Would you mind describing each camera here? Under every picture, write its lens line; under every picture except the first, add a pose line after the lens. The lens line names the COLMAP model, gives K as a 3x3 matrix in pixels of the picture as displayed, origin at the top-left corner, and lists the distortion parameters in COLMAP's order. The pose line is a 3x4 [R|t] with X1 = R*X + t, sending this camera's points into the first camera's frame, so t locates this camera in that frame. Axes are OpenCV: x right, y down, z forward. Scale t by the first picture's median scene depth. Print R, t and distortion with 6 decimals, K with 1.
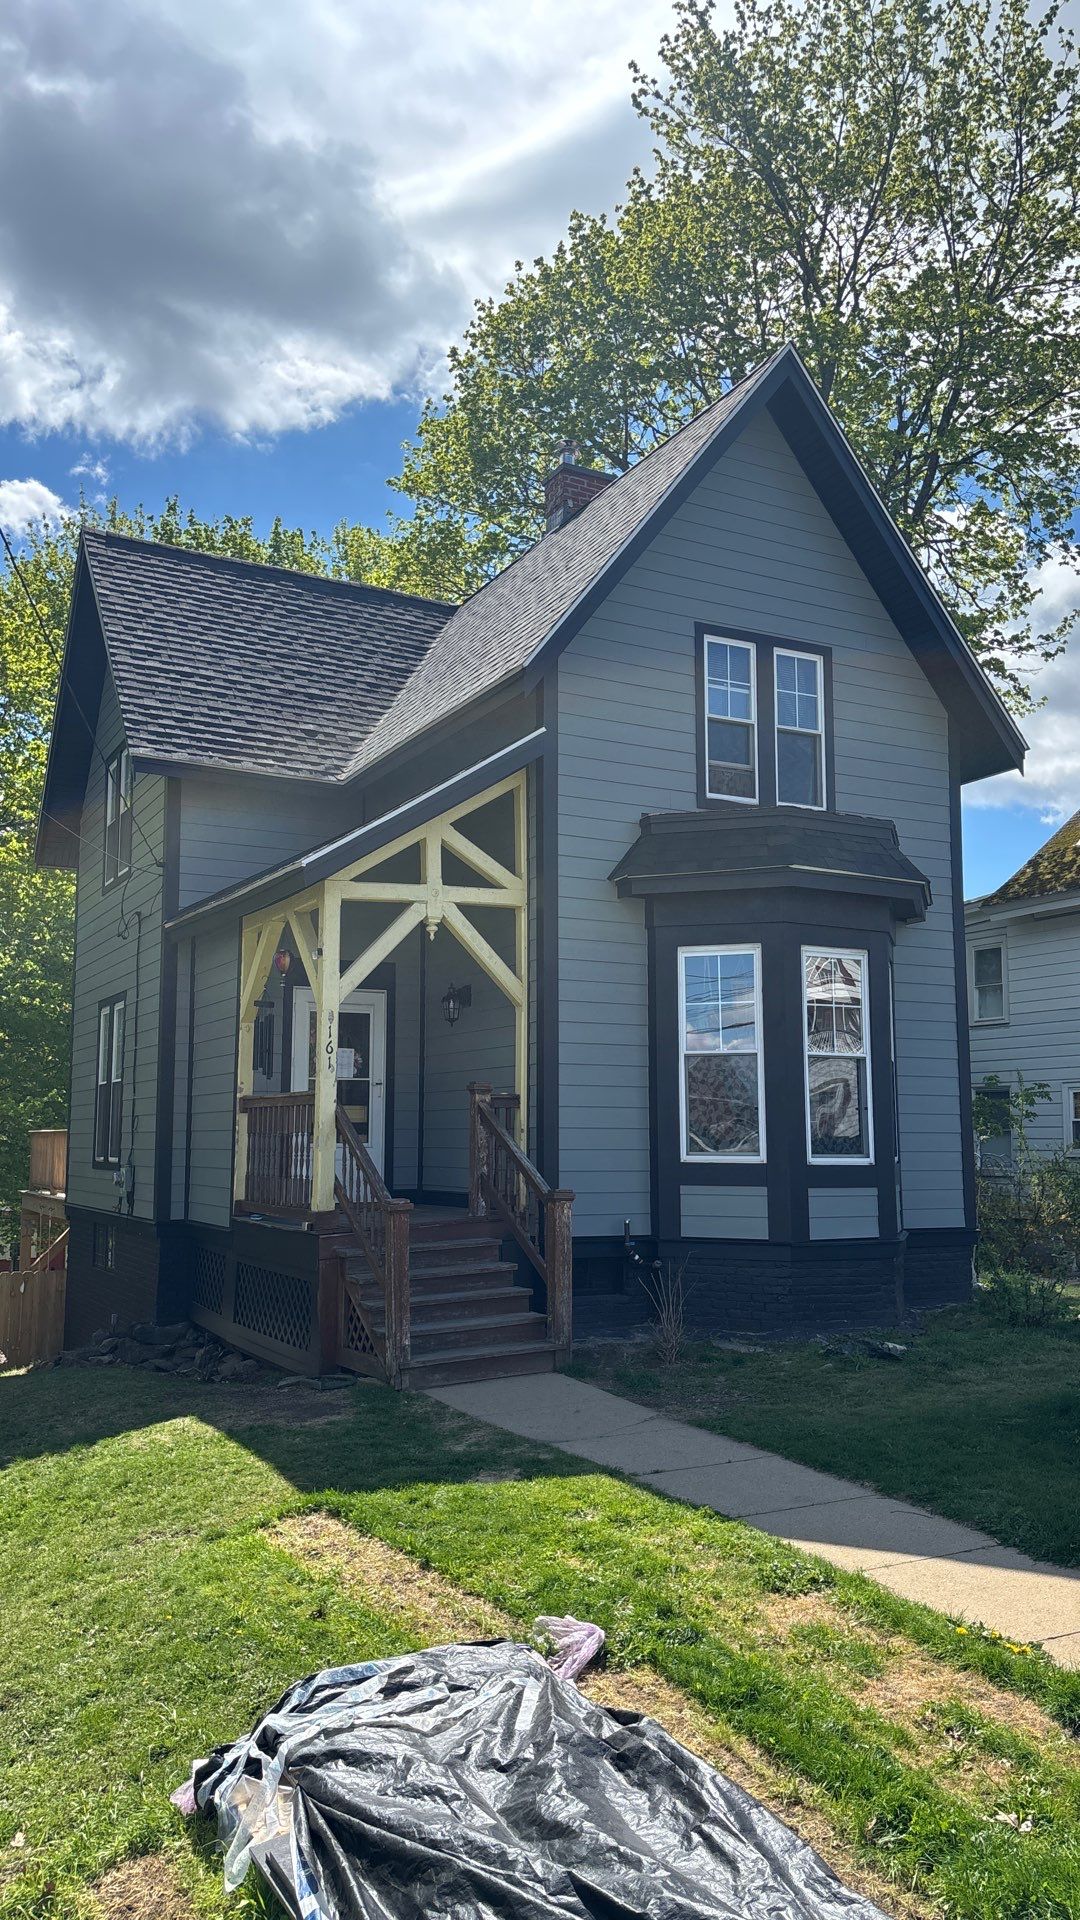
lens RADIAL K [[1401.4, 0, 538.6], [0, 1401.4, 1000.2], [0, 0, 1]] dist [0.138130, -0.225330]
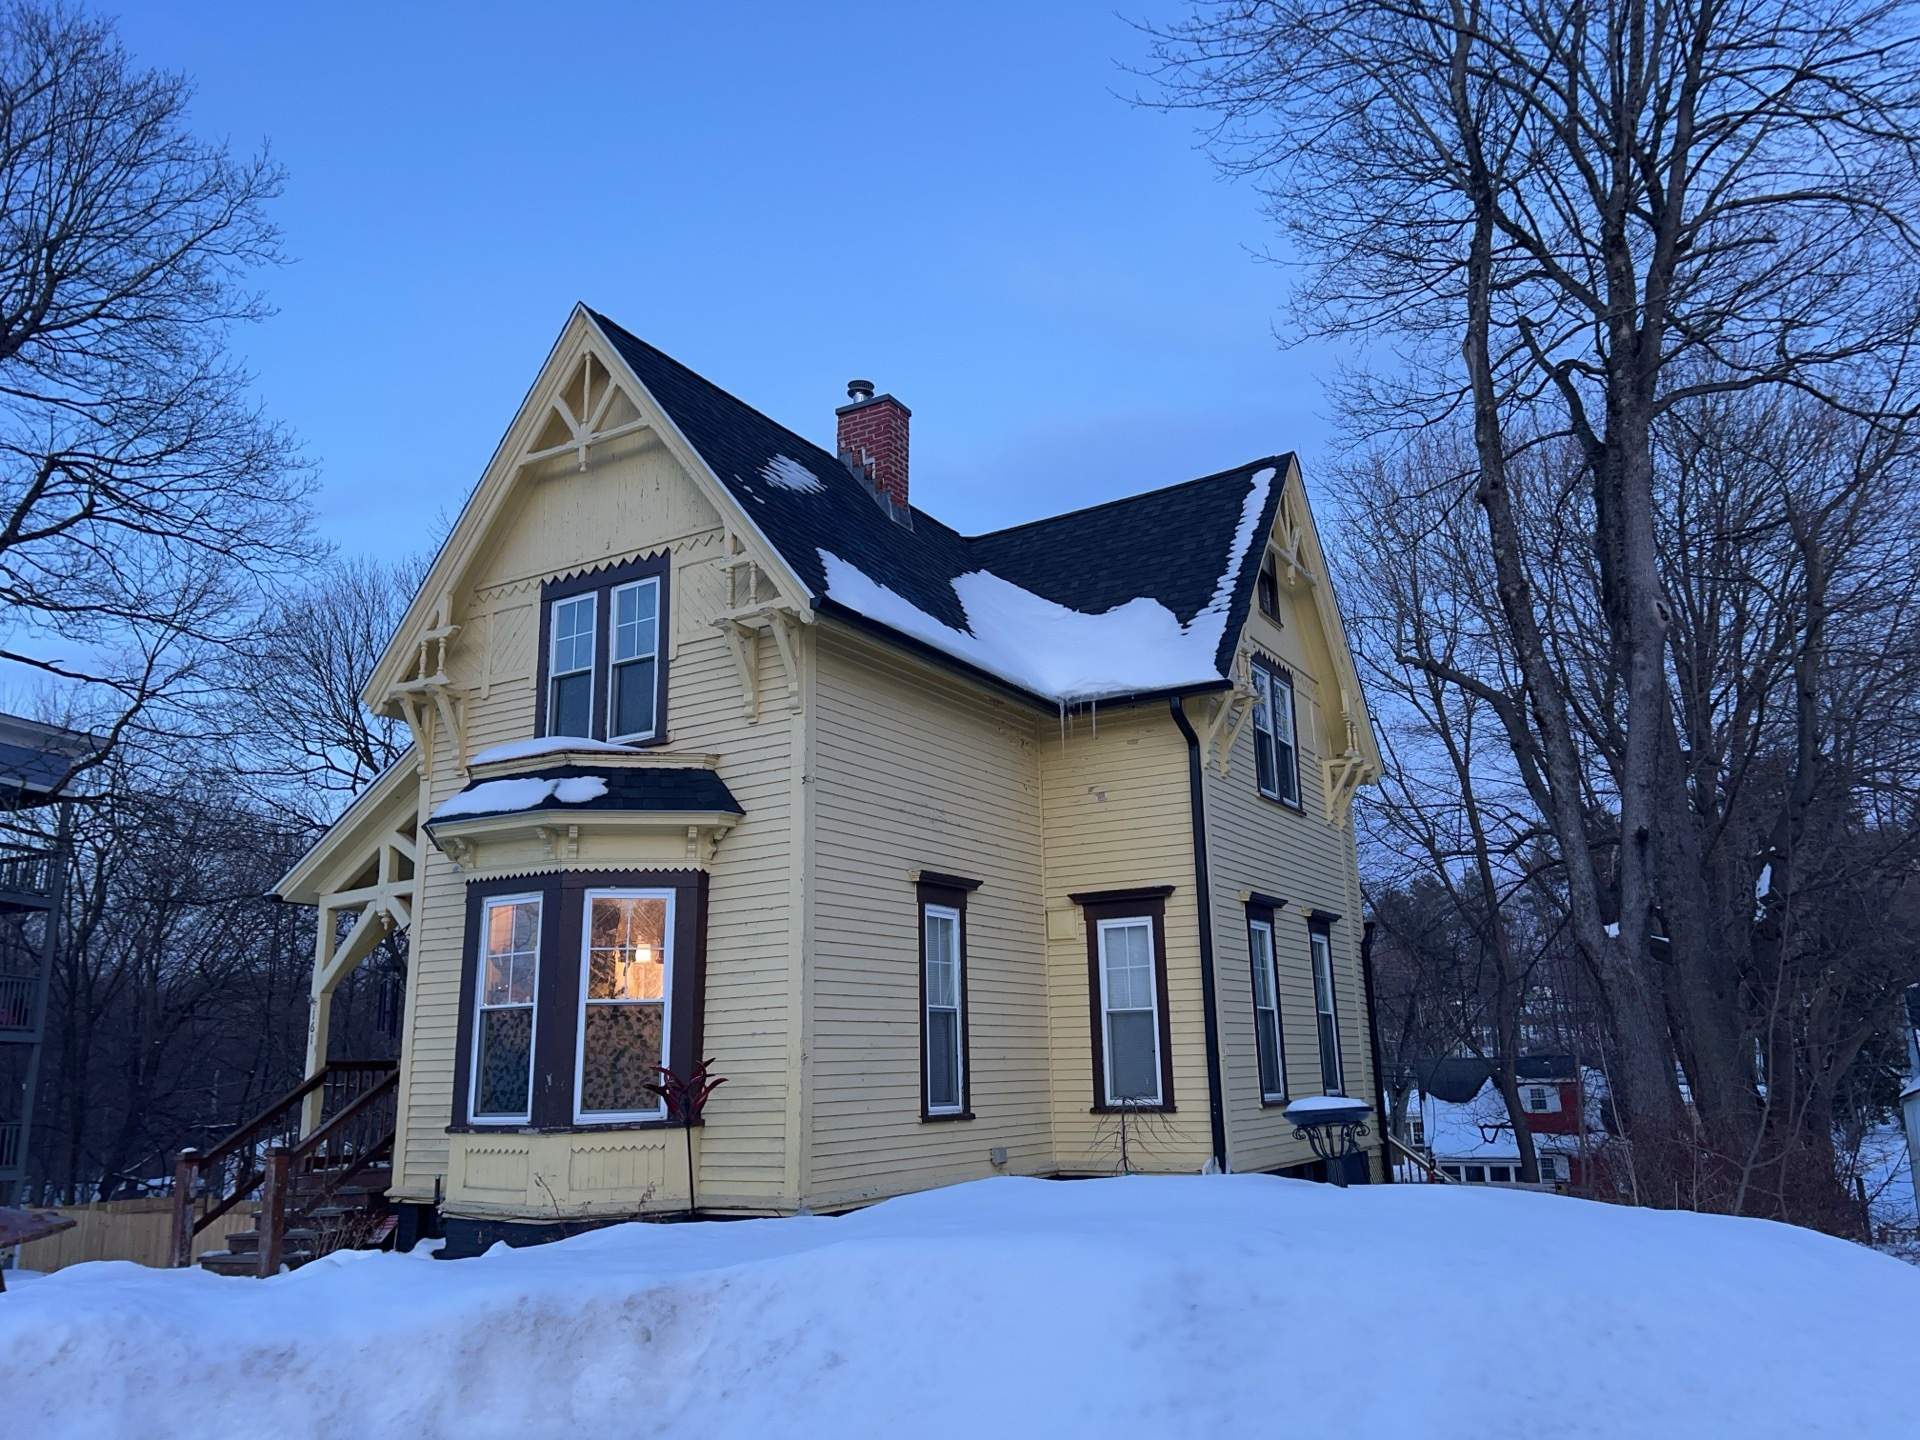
lens RADIAL K [[1425.9, 0, 965.0], [0, 1425.9, 712.8], [0, 0, 1]] dist [0.056154, -0.056274]
pose [[0.525697, -0.218719, -0.822073, 1.217840], [0.105210, 0.975678, -0.192308, 0.064648], [0.844141, 0.014605, 0.535922, 0.734958]]
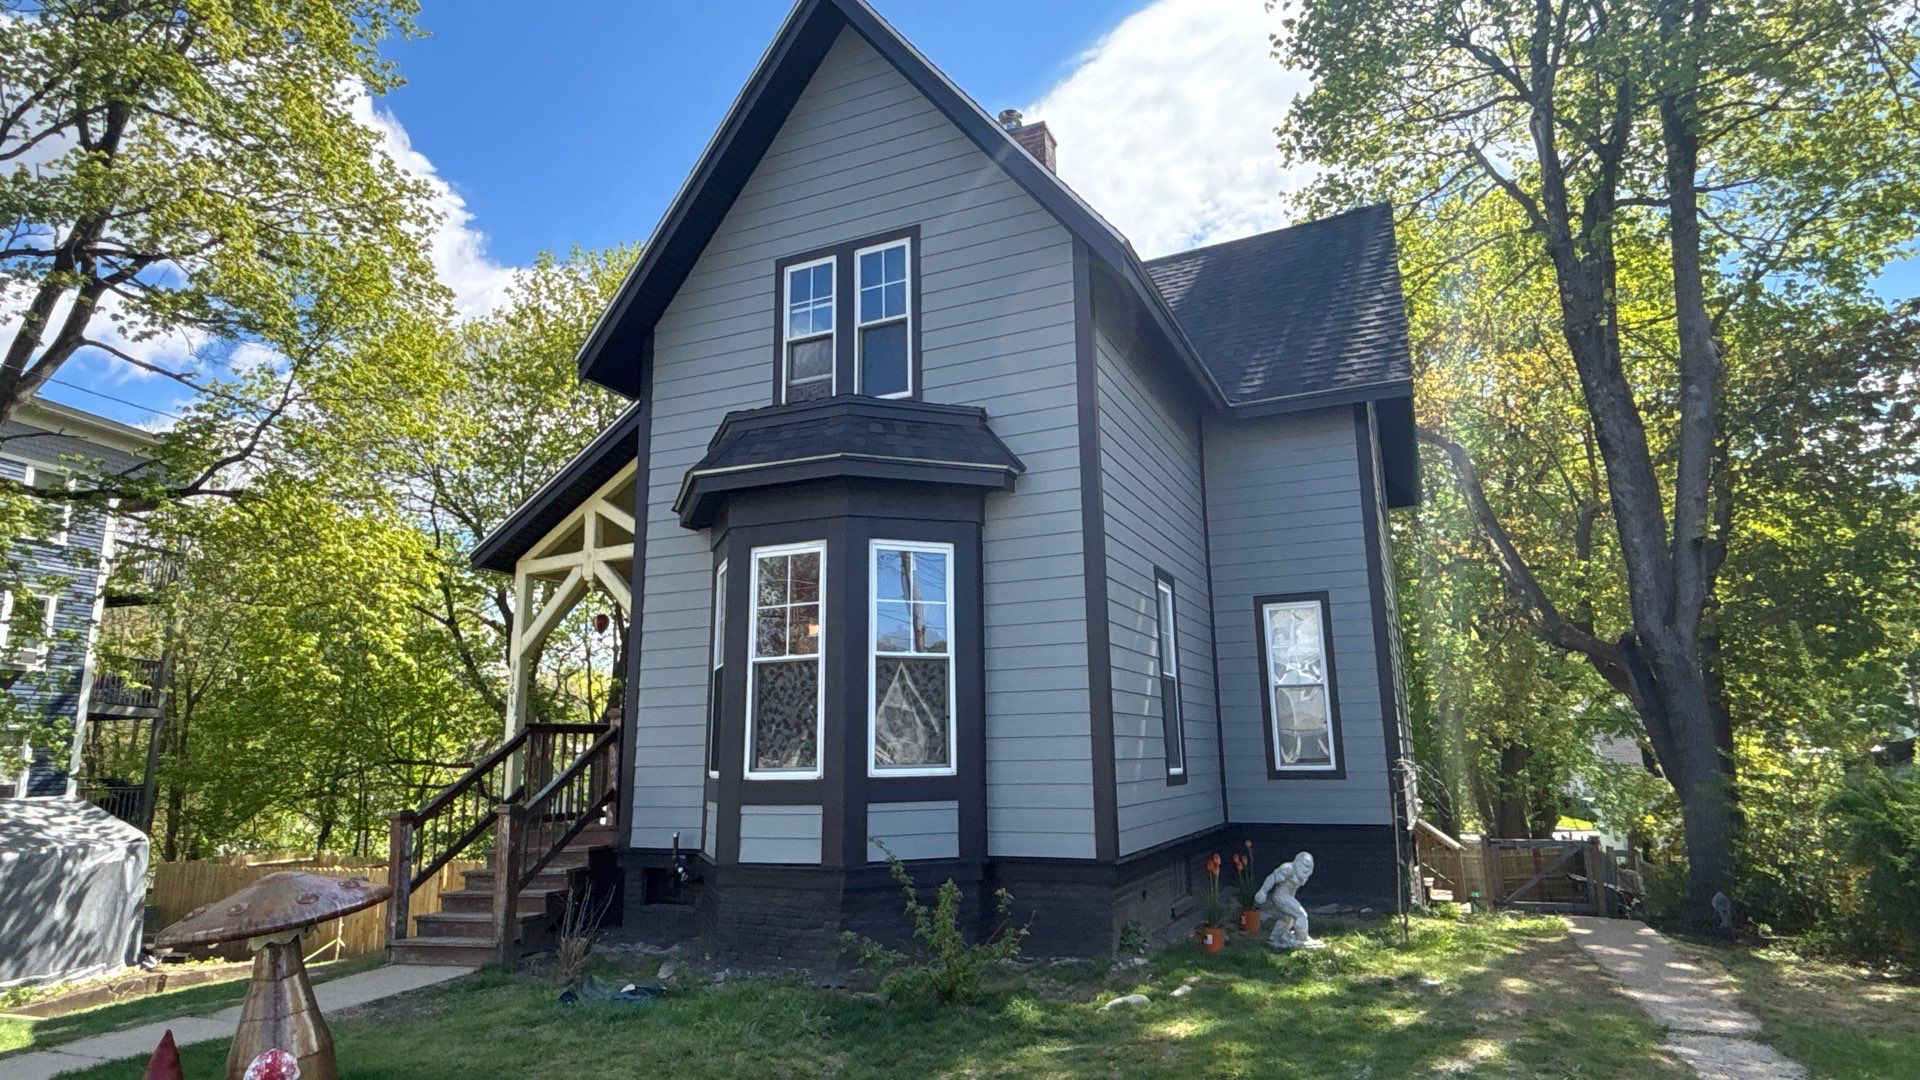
lens RADIAL K [[1041.8, 0, 991.1], [0, 1041.8, 538.7], [0, 0, 1]] dist [0.027299, -0.090564]
pose [[0.636162, -0.172171, -0.752100, 0.820318], [0.098447, 0.984930, -0.142200, 0.071668], [0.765249, 0.016420, 0.643525, 0.662464]]
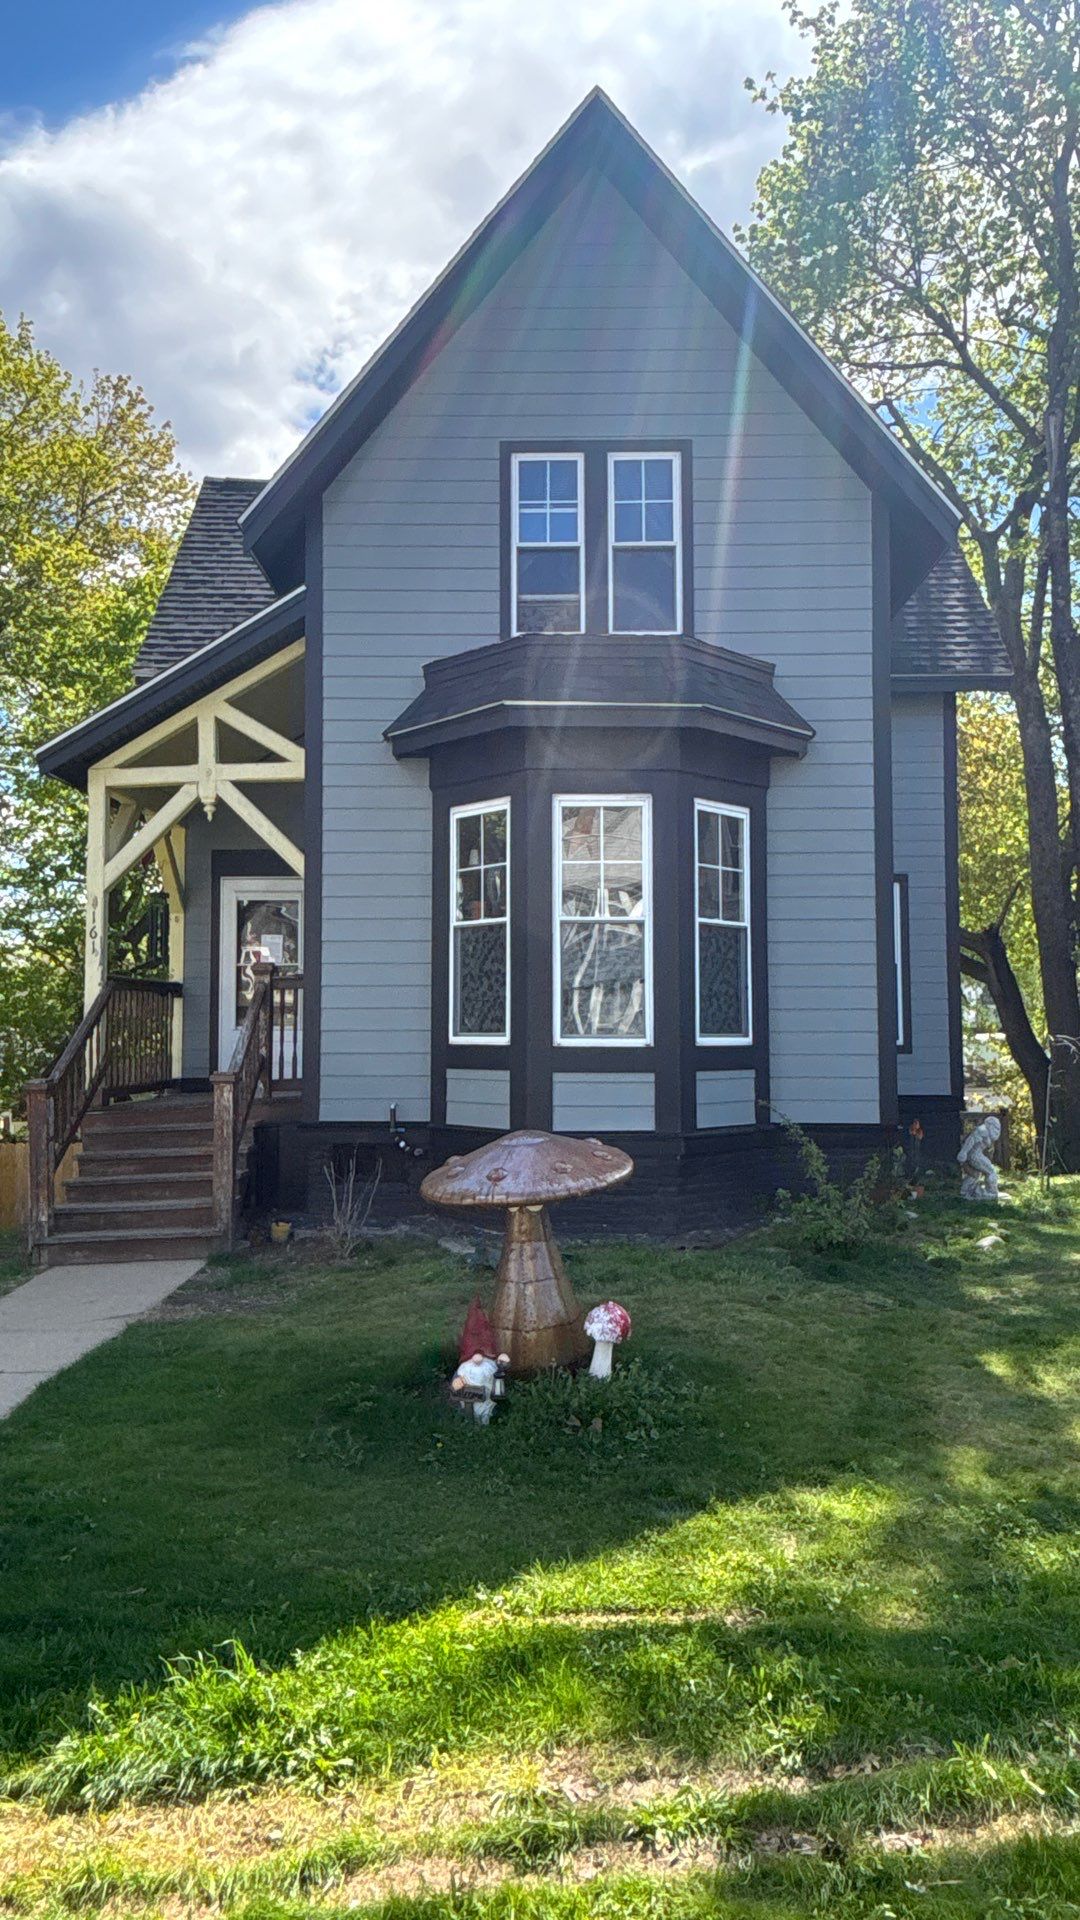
lens RADIAL K [[1333.9, 0, 540.0], [0, 1333.9, 960.0], [0, 0, 1]] dist [0.002161, -0.001026]
pose [[0.882884, -0.026525, -0.468841, 0.554616], [0.048780, 0.998183, 0.035386, 0.033019], [0.467051, -0.054112, 0.882573, 0.266021]]
